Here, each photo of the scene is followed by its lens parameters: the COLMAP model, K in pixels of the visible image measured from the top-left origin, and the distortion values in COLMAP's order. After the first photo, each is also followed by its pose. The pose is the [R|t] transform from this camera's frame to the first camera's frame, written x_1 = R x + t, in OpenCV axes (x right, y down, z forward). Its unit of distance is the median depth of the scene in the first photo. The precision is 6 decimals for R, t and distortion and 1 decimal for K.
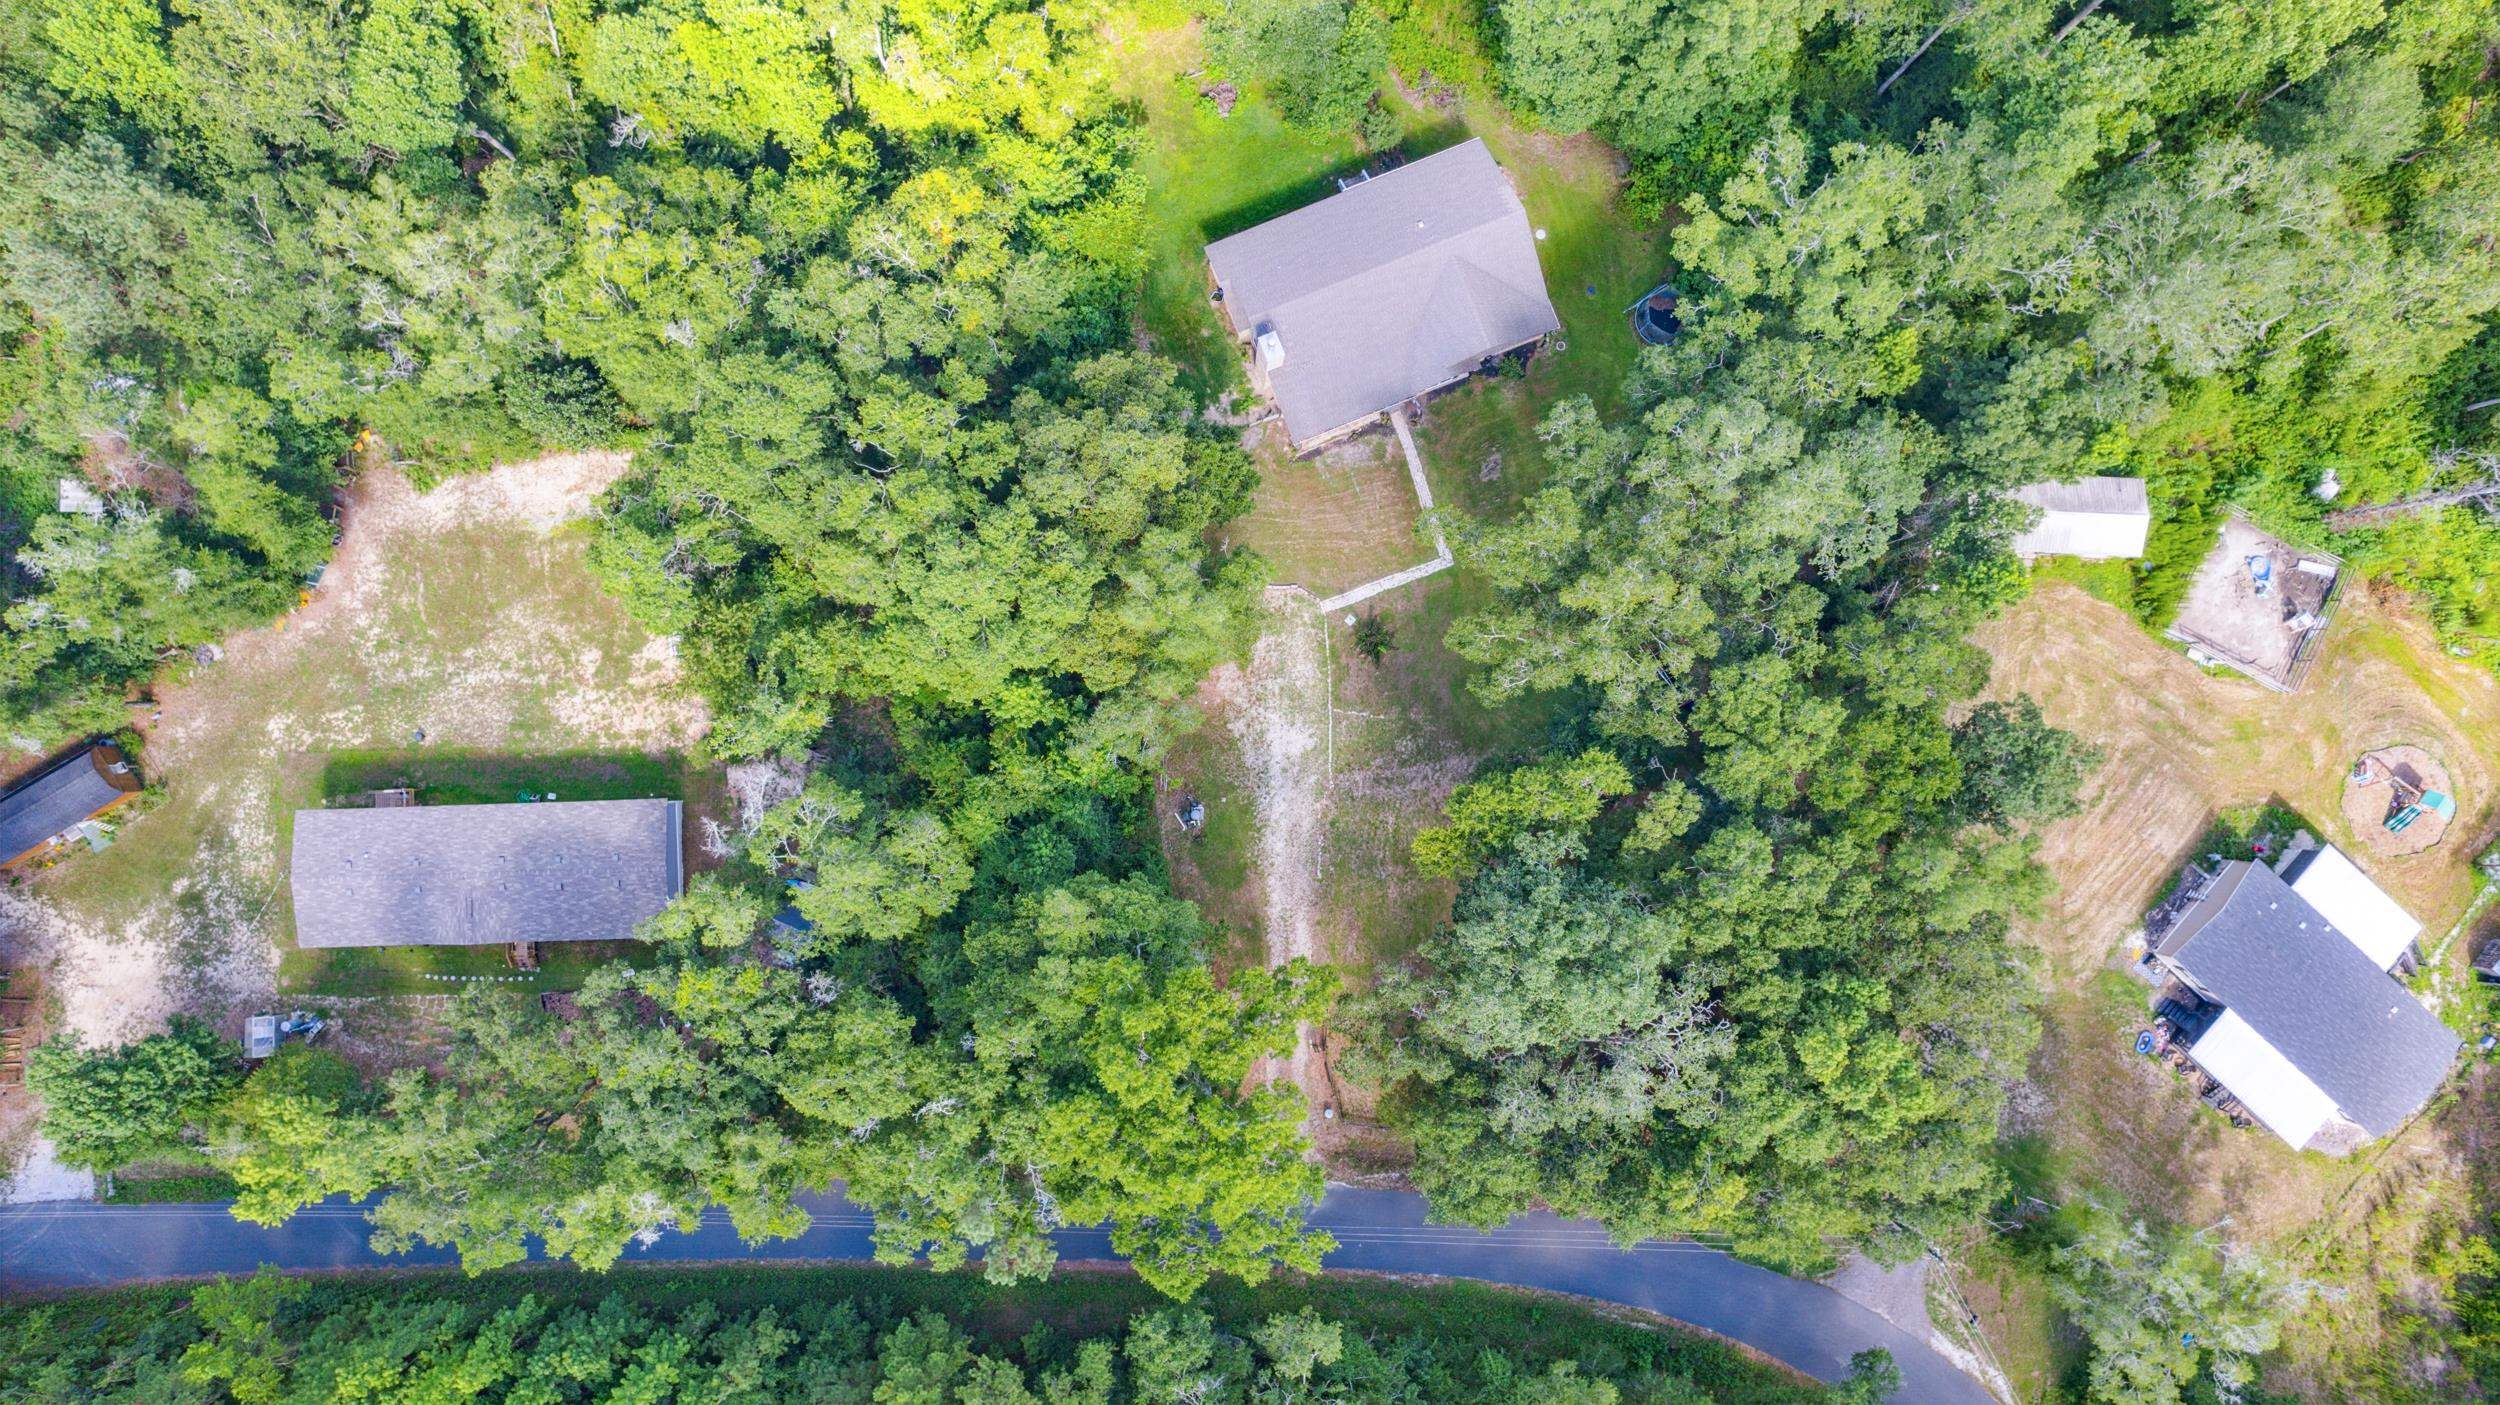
lens RADIAL K [[1569.8, 0, 1247.8], [0, 1569.8, 709.6], [0, 0, 1]] dist [-0.054371, 0.009015]
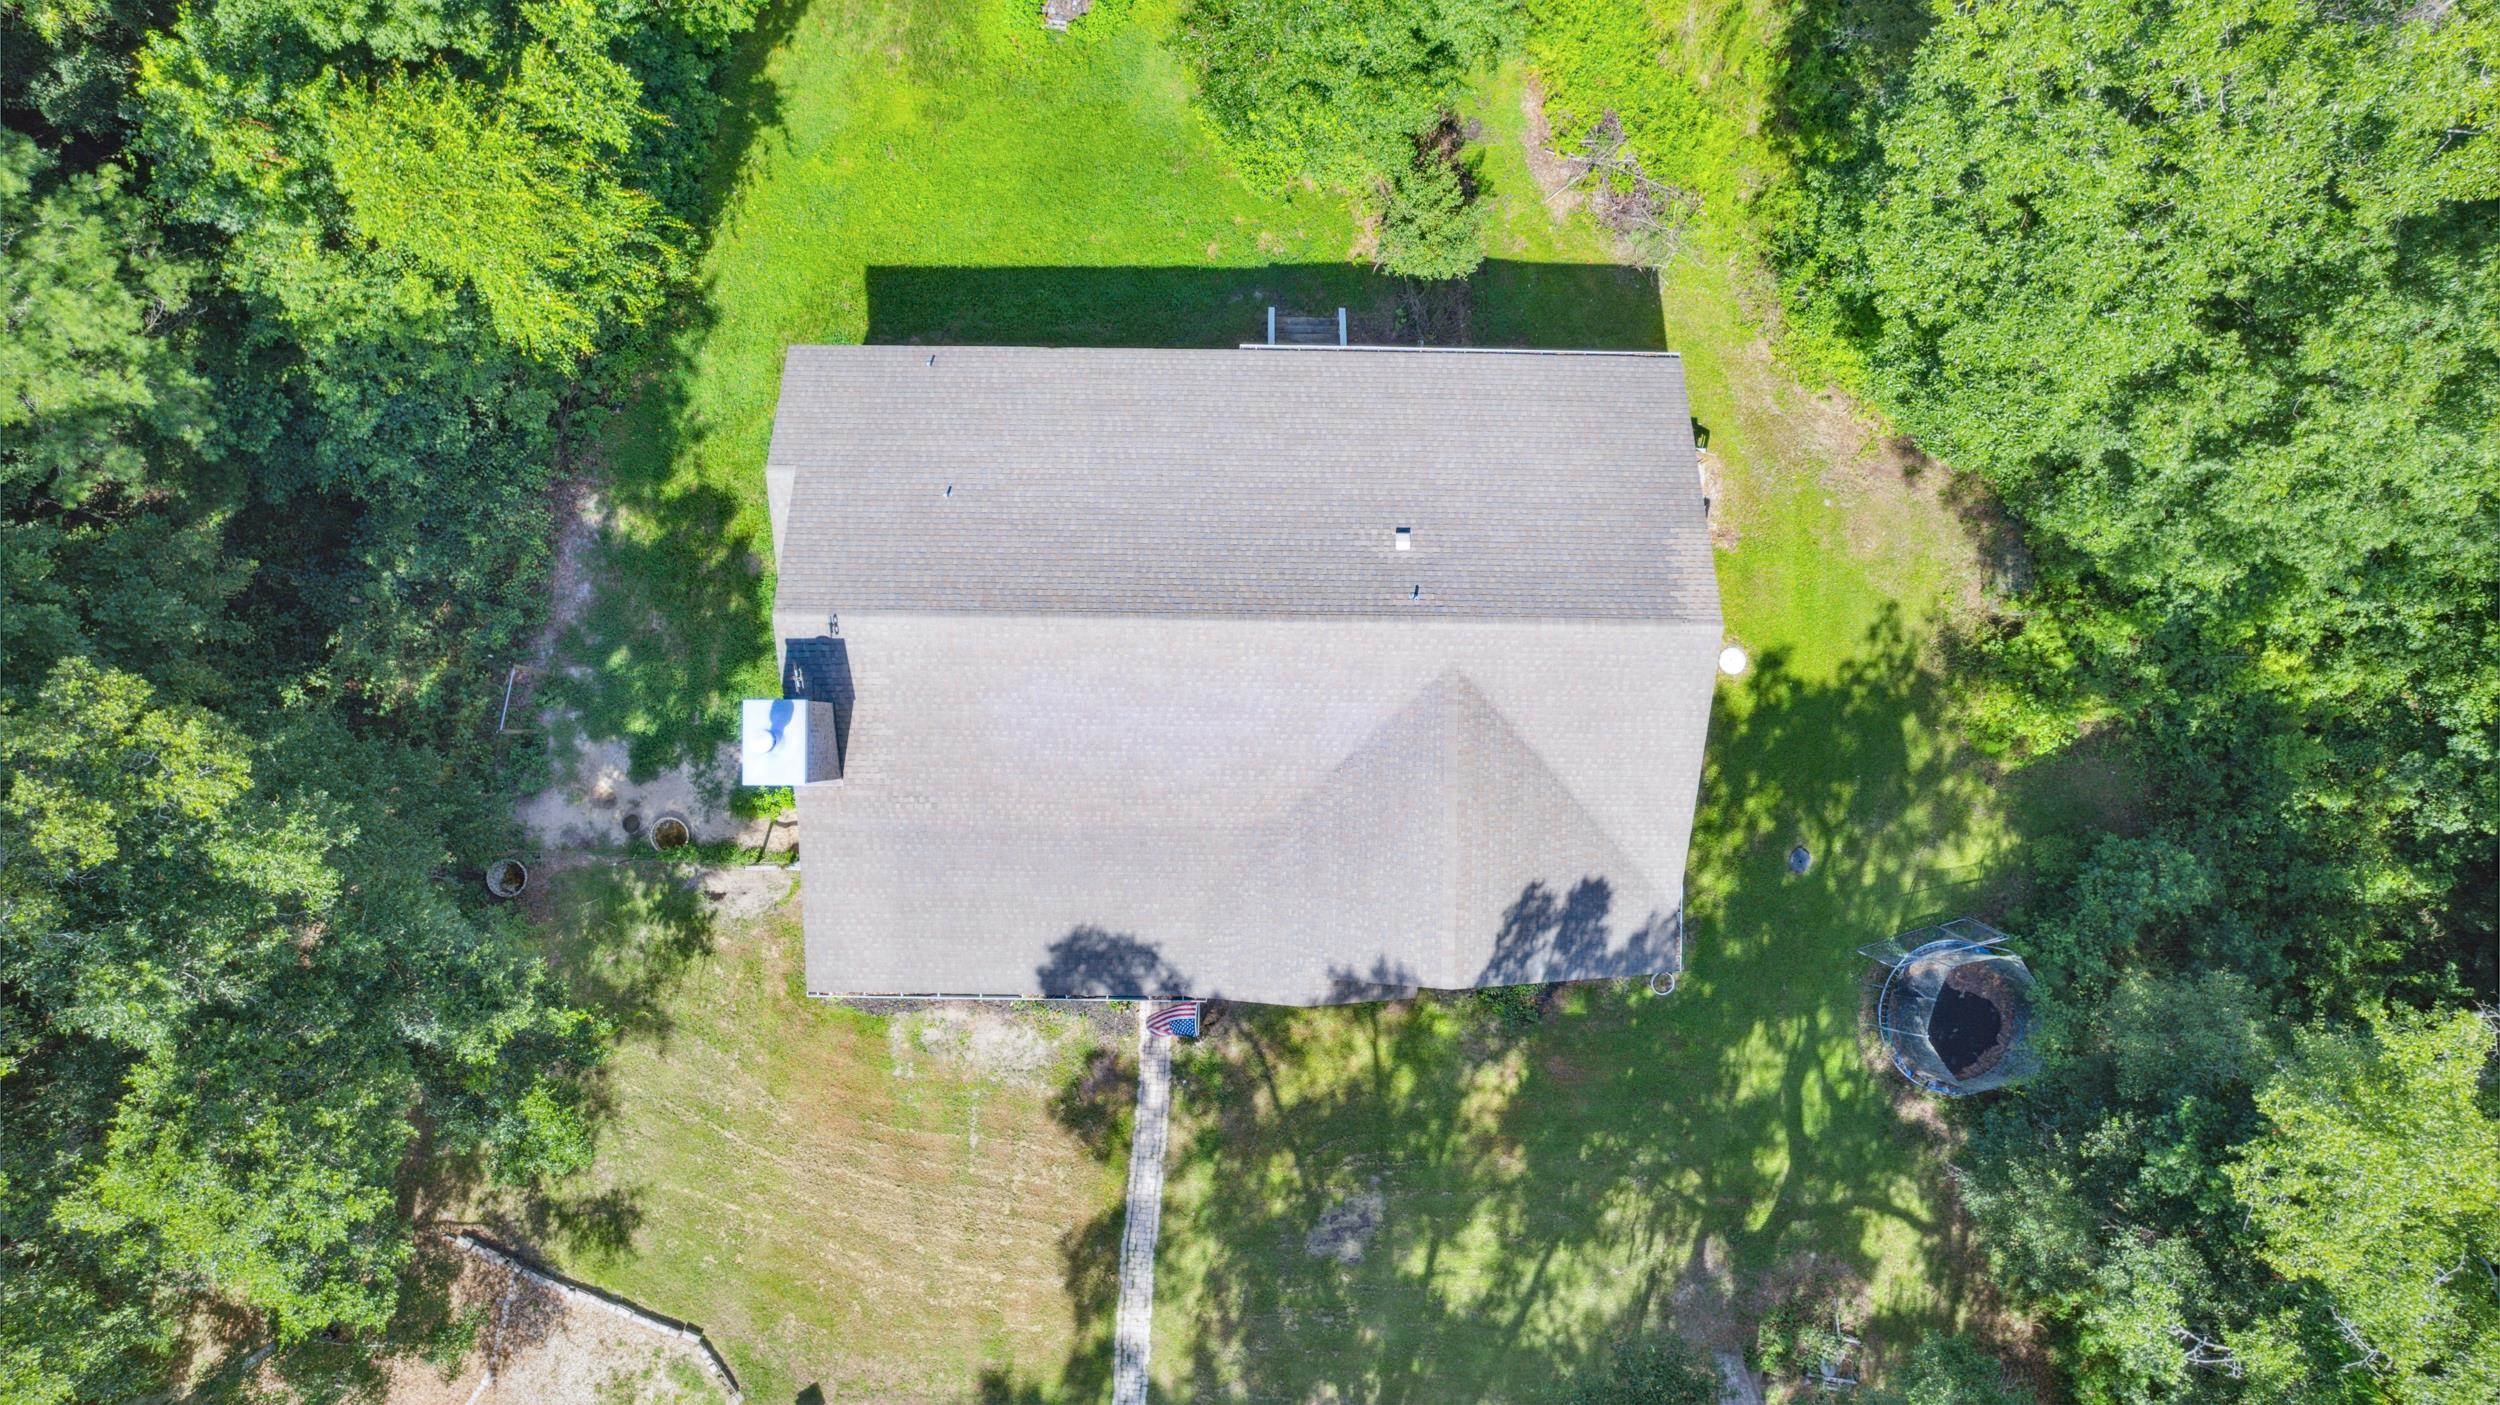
lens RADIAL K [[1569.8, 0, 1242.3], [0, 1569.8, 702.5], [0, 0, 1]] dist [-0.054371, 0.009015]
pose [[0.922381, 0.386263, 0.003826, 0.105447], [-0.386231, 0.922375, -0.007073, -0.309716], [-0.006261, 0.005046, 0.999968, 0.792276]]
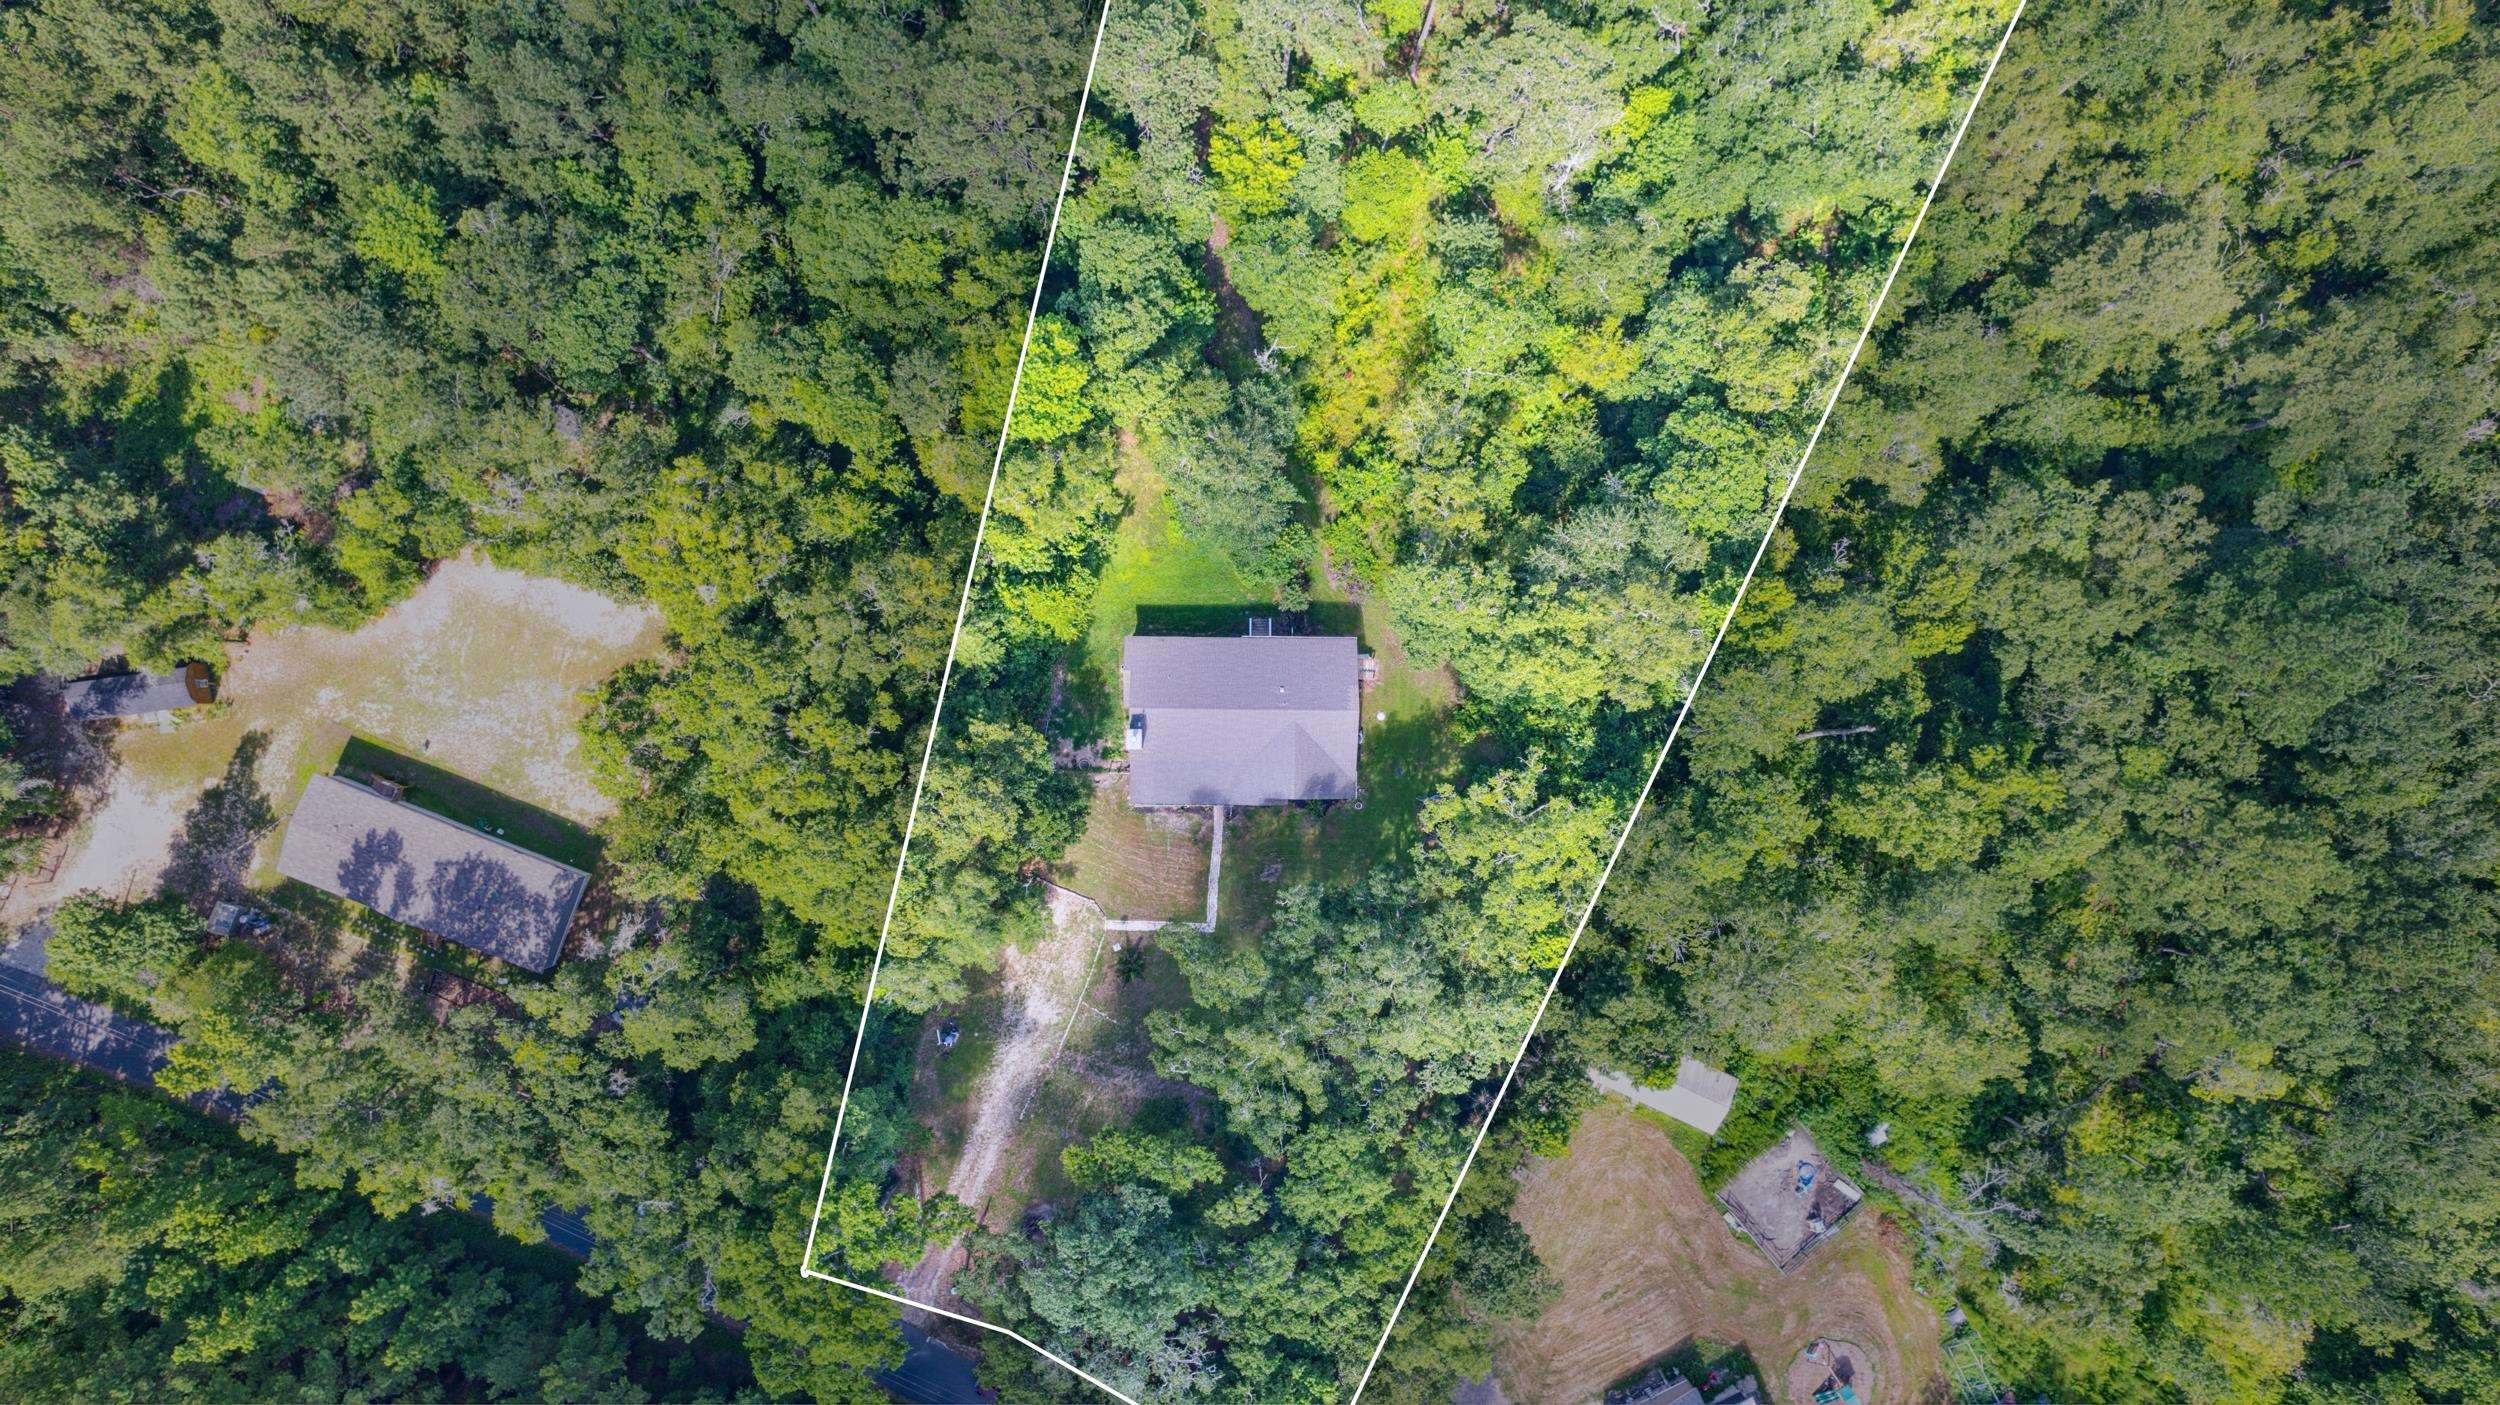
lens RADIAL K [[1569.8, 0, 1259.6], [0, 1569.8, 701.8], [0, 0, 1]] dist [-0.054371, 0.009015]
pose [[0.922584, 0.385796, 0.000365, 0.113273], [-0.385768, 0.922526, -0.011330, -0.326430], [-0.004708, 0.010312, 0.999936, -0.355687]]
